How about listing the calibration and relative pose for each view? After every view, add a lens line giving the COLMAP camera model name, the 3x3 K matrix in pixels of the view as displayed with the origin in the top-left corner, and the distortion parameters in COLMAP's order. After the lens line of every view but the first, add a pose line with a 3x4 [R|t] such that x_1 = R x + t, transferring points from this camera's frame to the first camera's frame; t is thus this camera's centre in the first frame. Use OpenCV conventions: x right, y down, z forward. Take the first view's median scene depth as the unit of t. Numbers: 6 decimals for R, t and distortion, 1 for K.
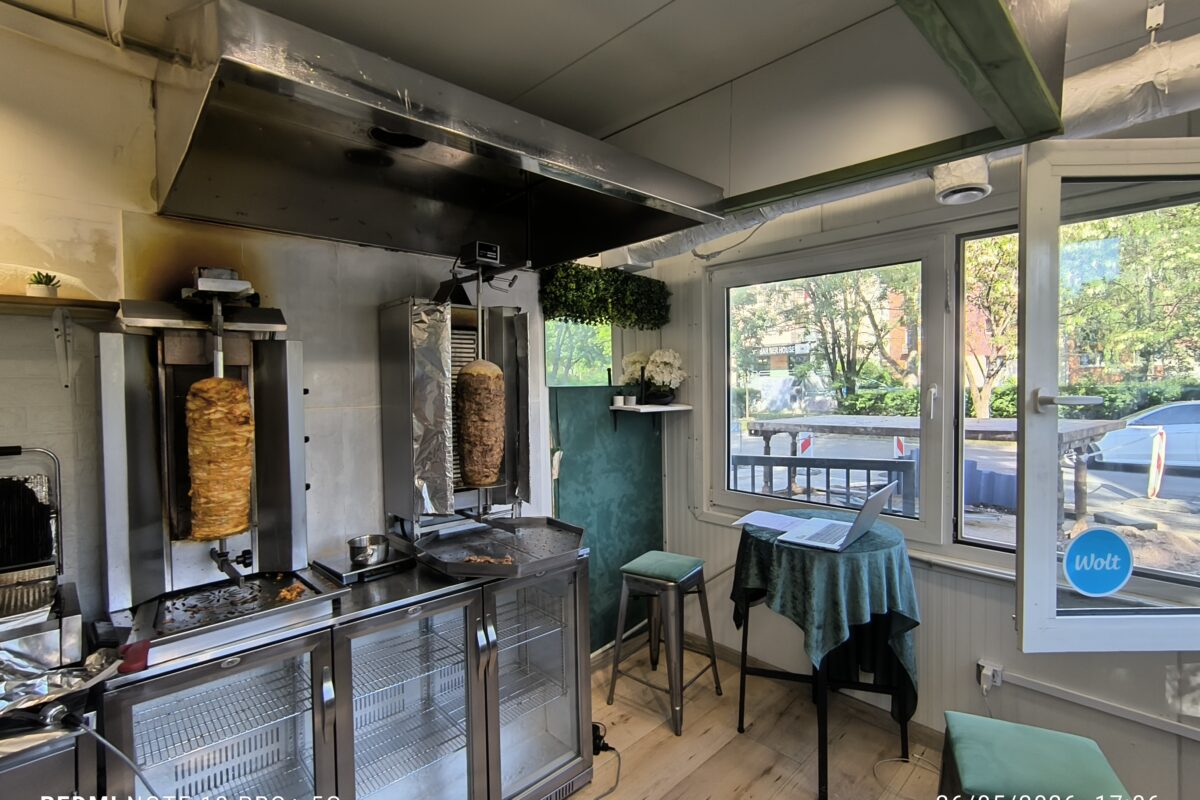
lens RADIAL K [[547.8, 0, 600.0], [0, 547.8, 400.0], [0, 0, 1]] dist [-0.038705, 0.021395]
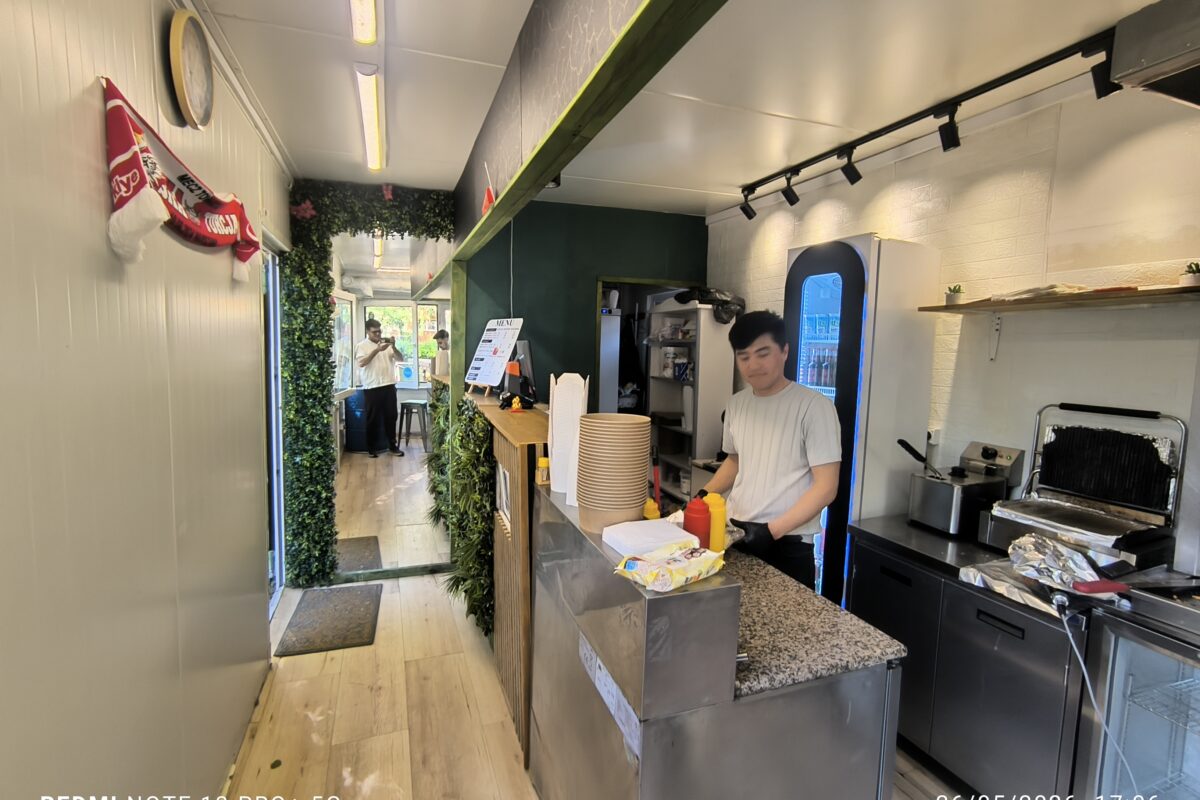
lens RADIAL K [[547.8, 0, 600.0], [0, 547.8, 400.0], [0, 0, 1]] dist [-0.038705, 0.021395]
pose [[-0.374734, 0.098243, -0.921912, 0.341494], [-0.039939, 0.991736, 0.121918, -0.025996], [0.926272, 0.082507, -0.367714, 0.194421]]
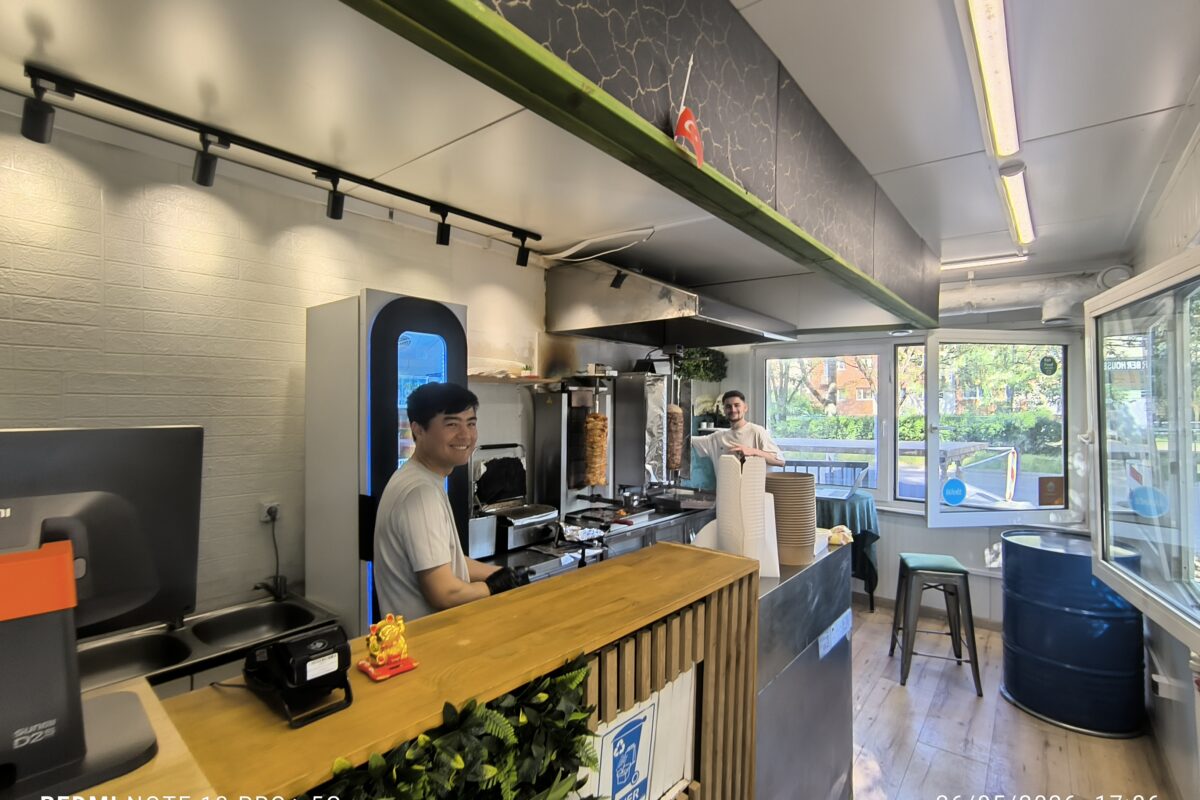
lens RADIAL K [[547.8, 0, 600.0], [0, 547.8, 400.0], [0, 0, 1]] dist [-0.038705, 0.021395]
pose [[0.991089, 0.018776, 0.131869, -0.706326], [-0.013355, 0.999034, -0.041875, -0.001742], [-0.132528, 0.039741, 0.990382, -0.866467]]
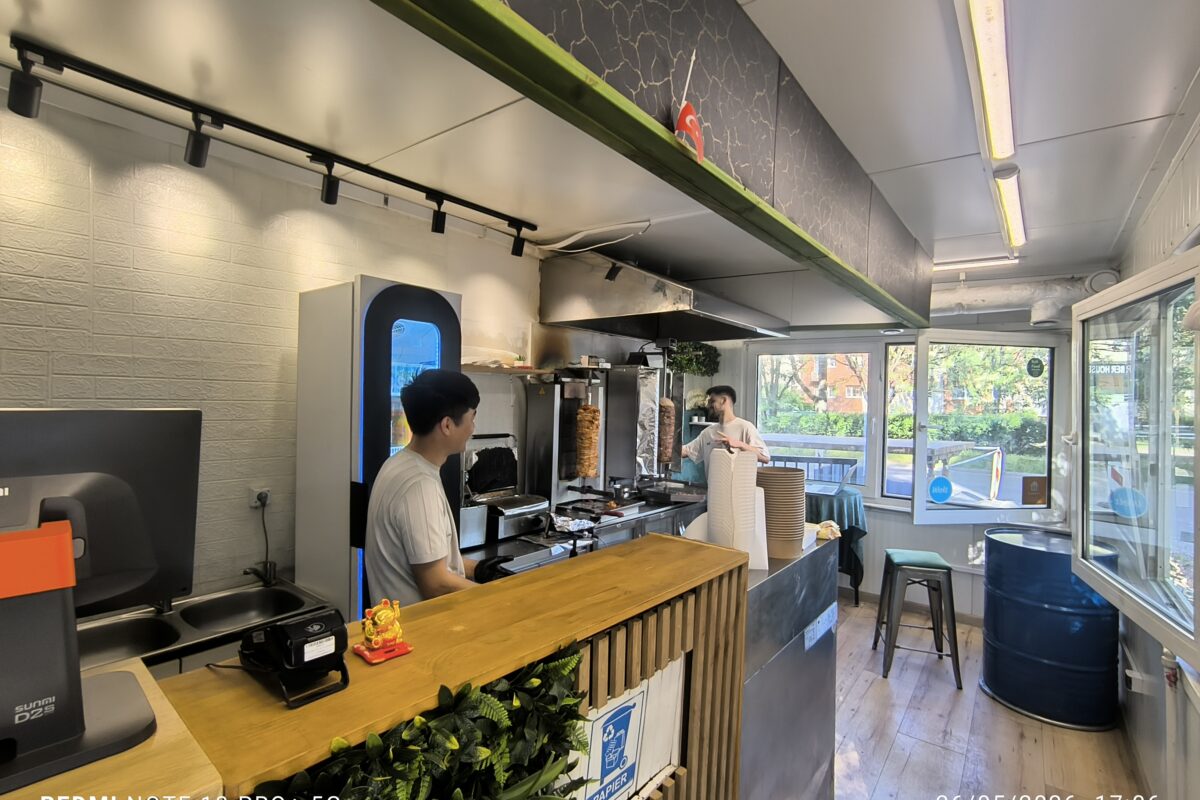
lens RADIAL K [[547.8, 0, 600.0], [0, 547.8, 400.0], [0, 0, 1]] dist [-0.038705, 0.021395]
pose [[0.988324, 0.037224, 0.147748, -0.710069], [-0.033440, 0.999048, -0.028014, -0.001141], [-0.148650, 0.022746, 0.988628, -0.869607]]
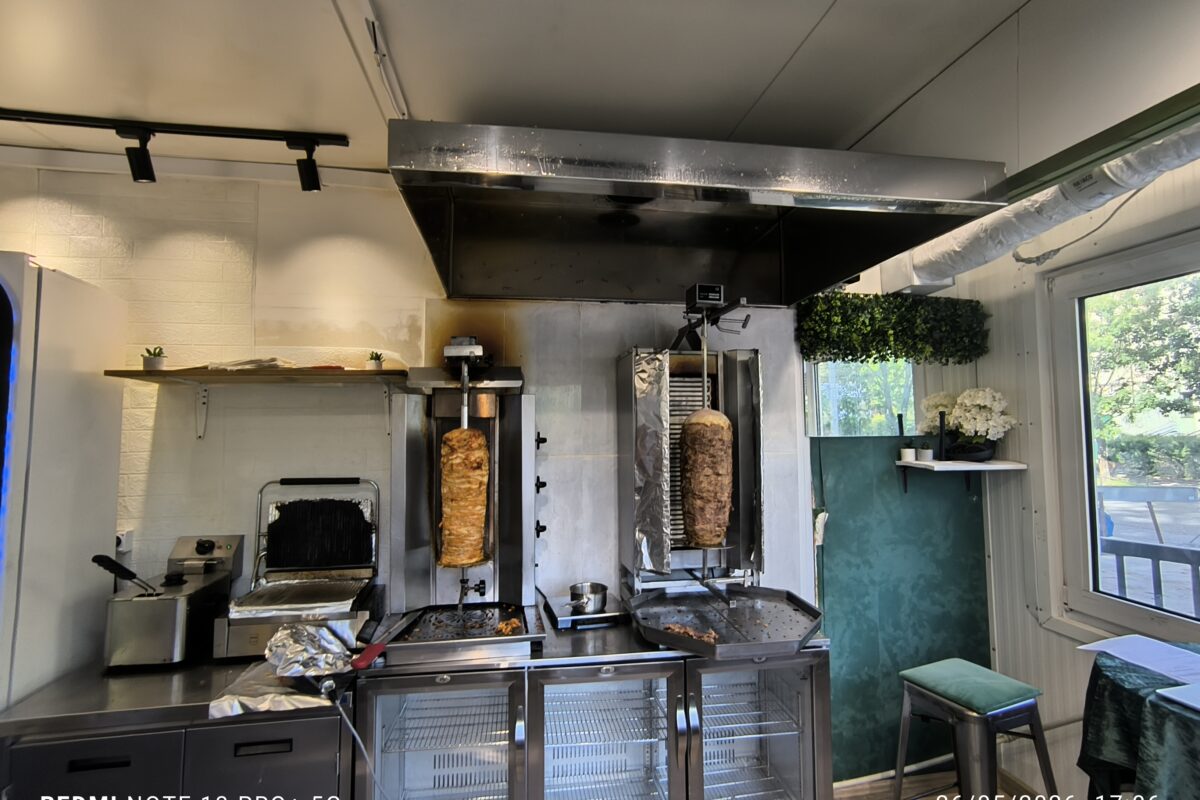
lens RADIAL K [[554.3, 0, 600.0], [0, 554.3, 400.0], [0, 0, 1]] dist [-0.037520, 0.024615]
pose [[0.830859, -0.025010, -0.555921, 0.151344], [-0.019829, 0.997025, -0.074489, -0.013372], [0.556130, 0.072913, 0.827891, 0.112659]]
